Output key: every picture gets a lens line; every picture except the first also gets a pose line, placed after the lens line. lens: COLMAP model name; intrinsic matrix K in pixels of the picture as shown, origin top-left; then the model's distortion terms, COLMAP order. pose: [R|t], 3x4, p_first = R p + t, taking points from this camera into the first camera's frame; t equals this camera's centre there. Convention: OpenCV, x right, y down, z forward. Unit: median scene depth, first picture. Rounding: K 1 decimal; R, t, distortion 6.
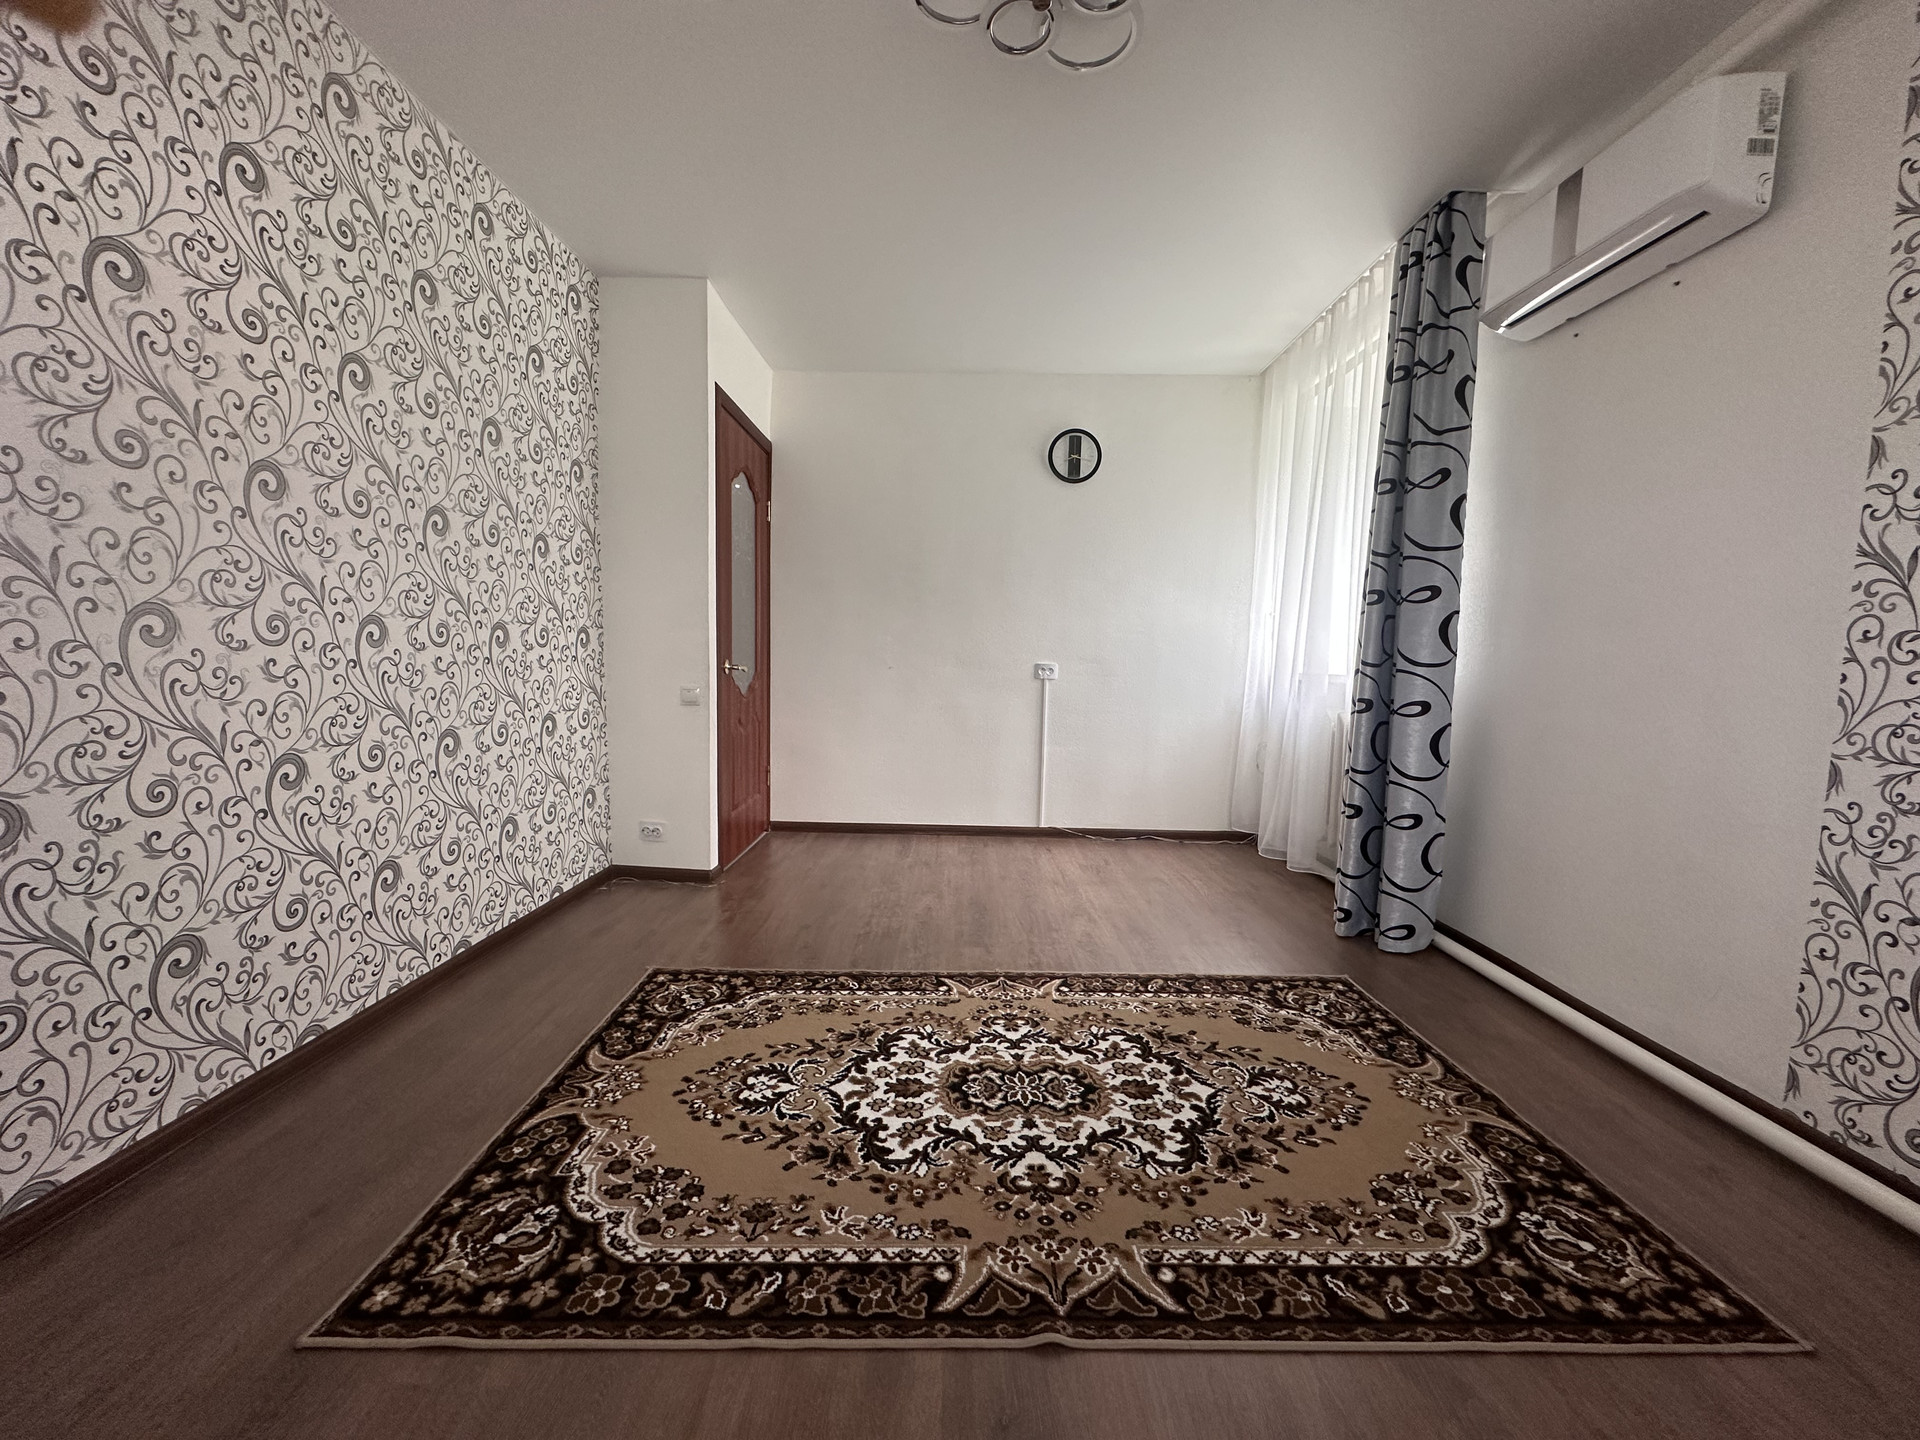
lens RADIAL K [[763.3, 0, 952.4], [0, 763.3, 723.1], [0, 0, 1]] dist [-0.004269, 0.000651]
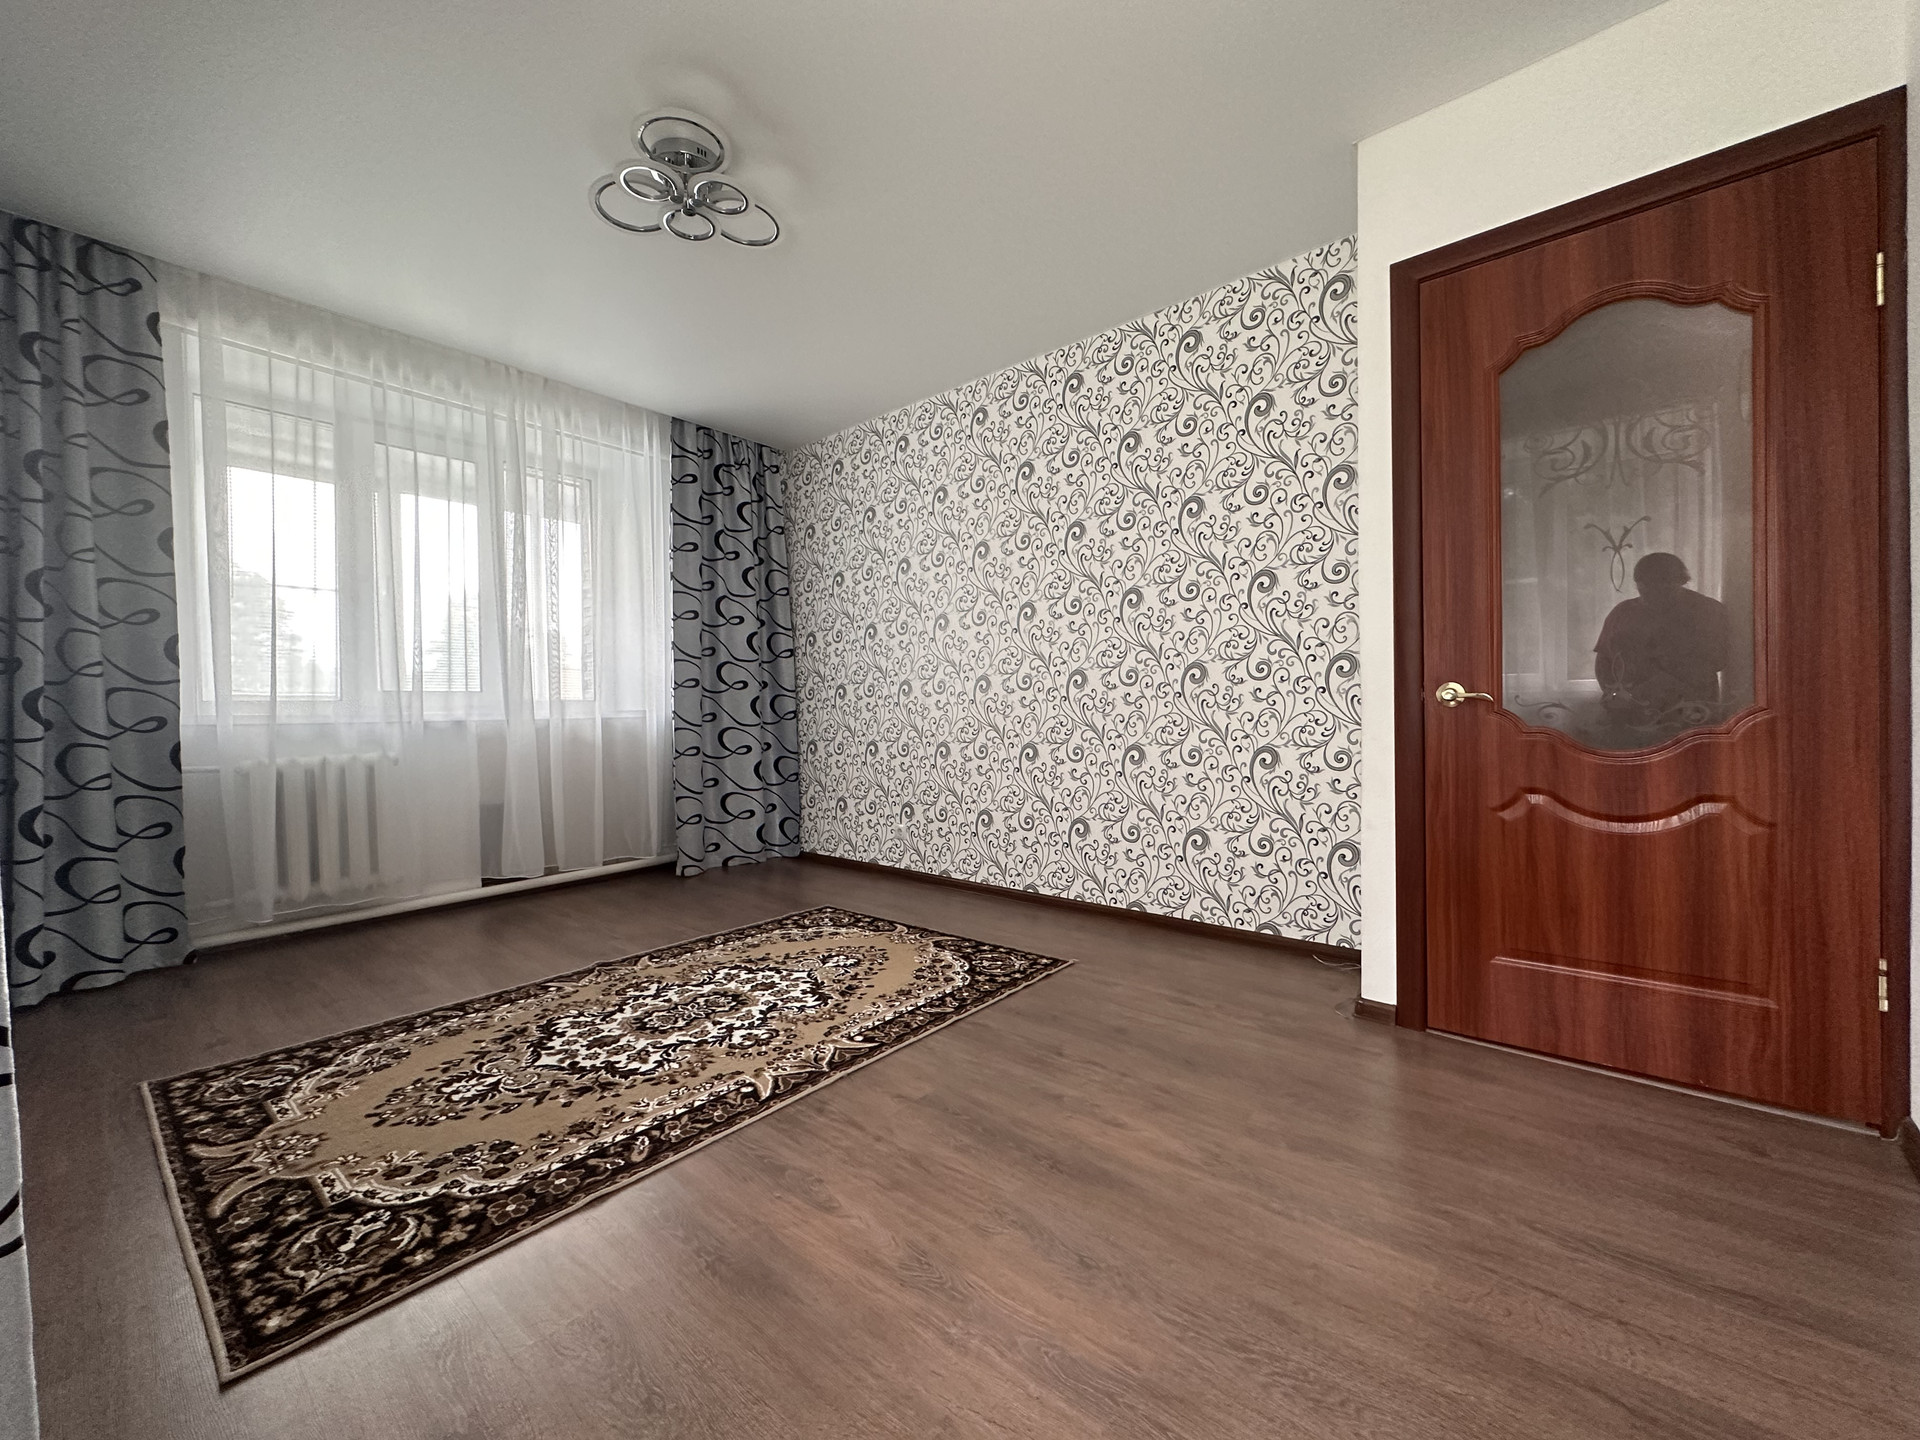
lens RADIAL K [[763.3, 0, 960.3], [0, 763.3, 721.7], [0, 0, 1]] dist [-0.004269, 0.000651]
pose [[-0.640902, 0.000375, -0.767623, 0.760371], [-0.067472, 0.996102, 0.056820, -0.114132], [0.764652, 0.088209, -0.638378, 2.038371]]
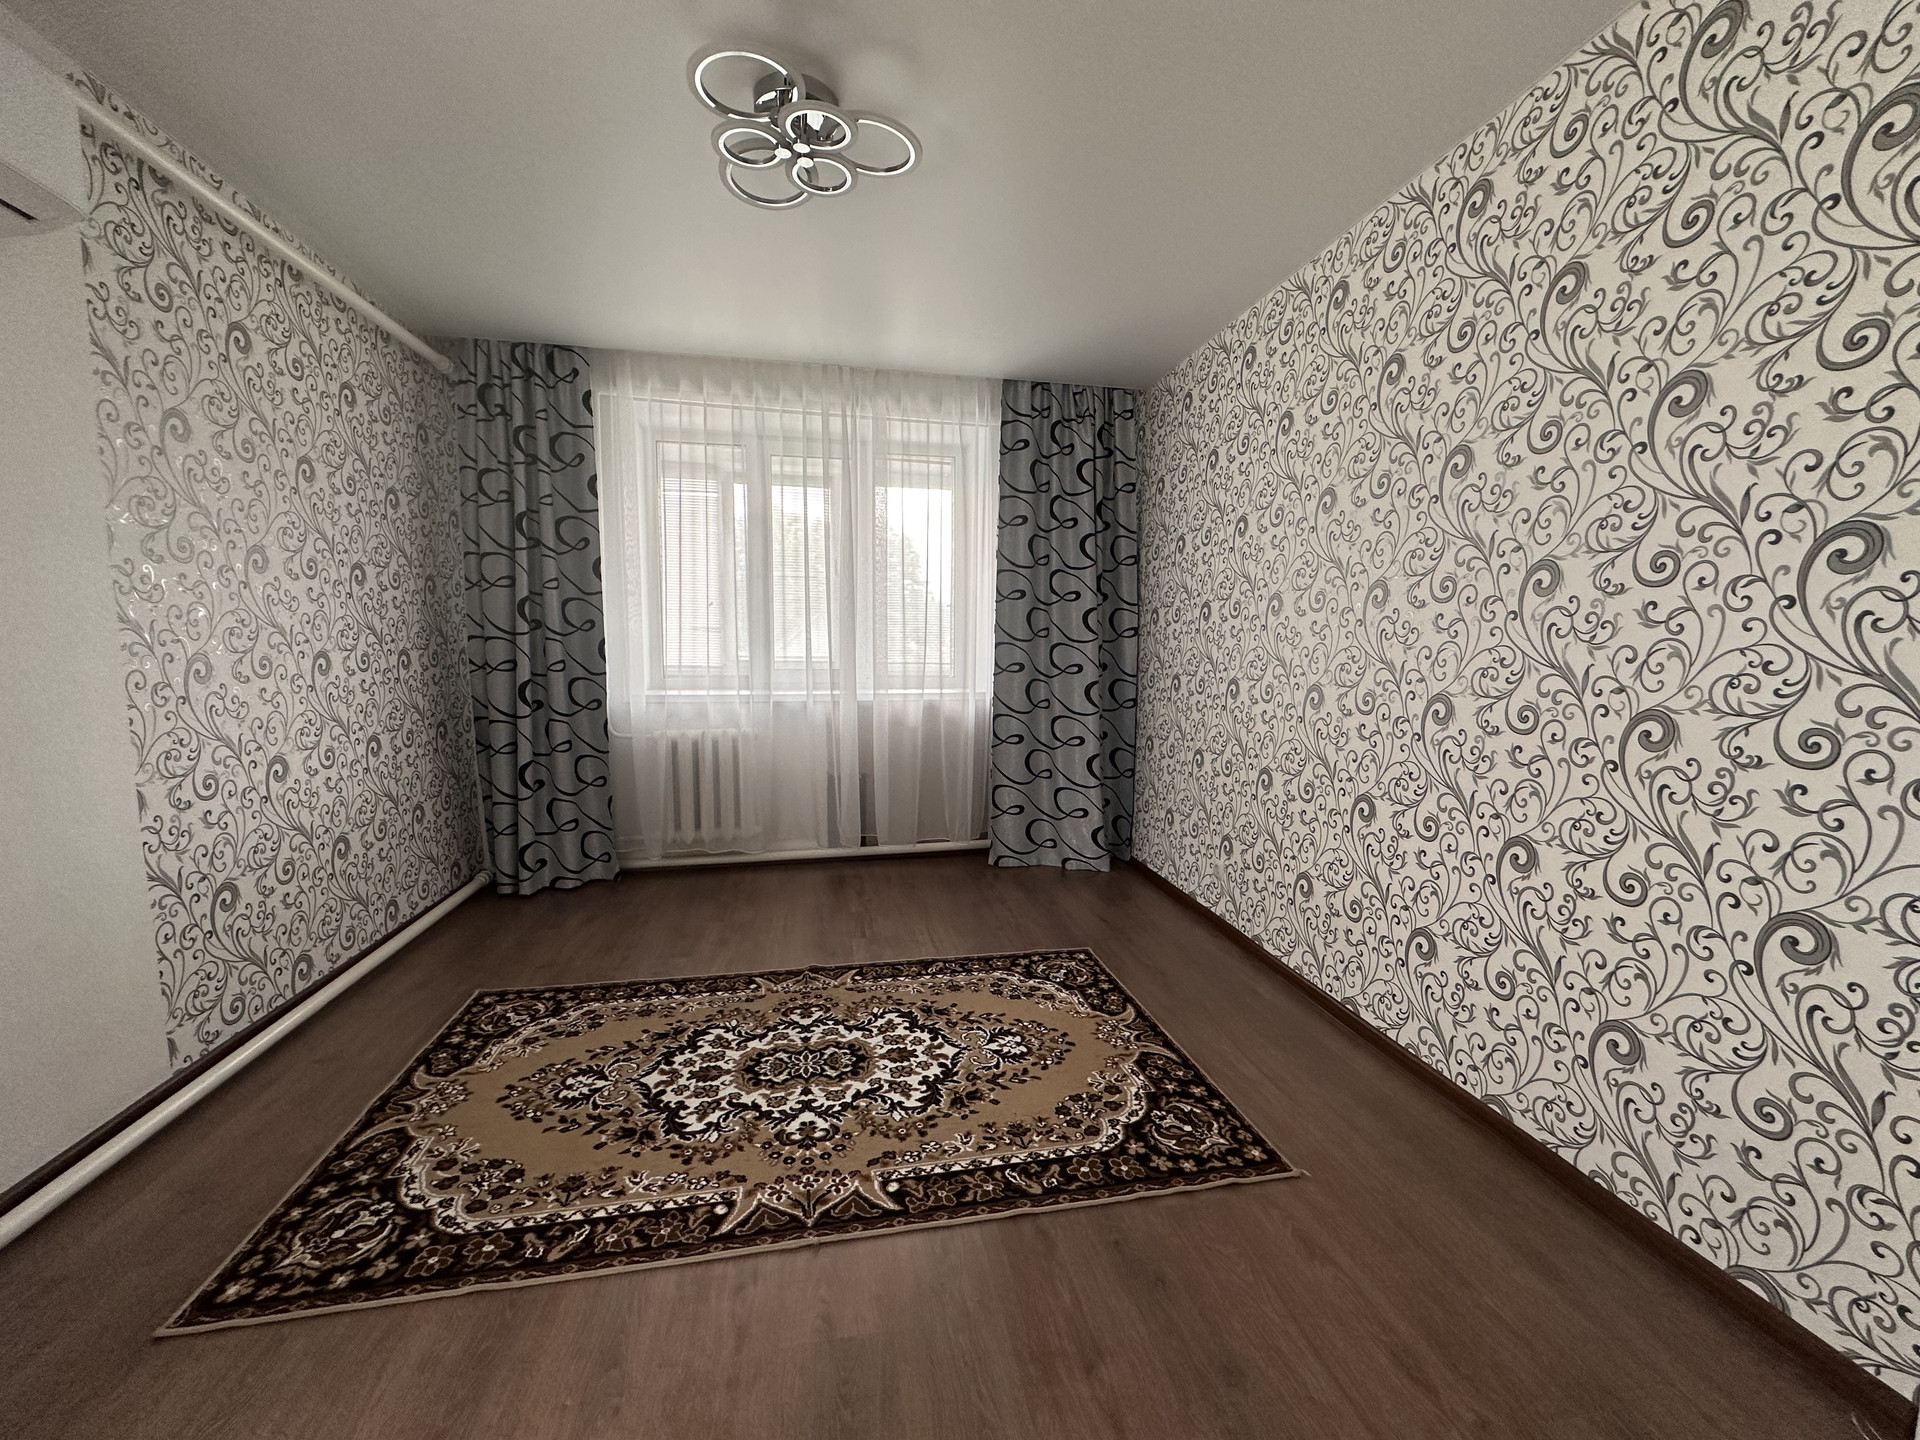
lens RADIAL K [[763.3, 0, 961.2], [0, 763.3, 720.2], [0, 0, 1]] dist [-0.004269, 0.000651]
pose [[-0.980748, -0.008282, -0.195099, 0.087301], [-0.044775, 0.982019, 0.183396, -0.288275], [0.190072, 0.188601, -0.963484, 2.026794]]
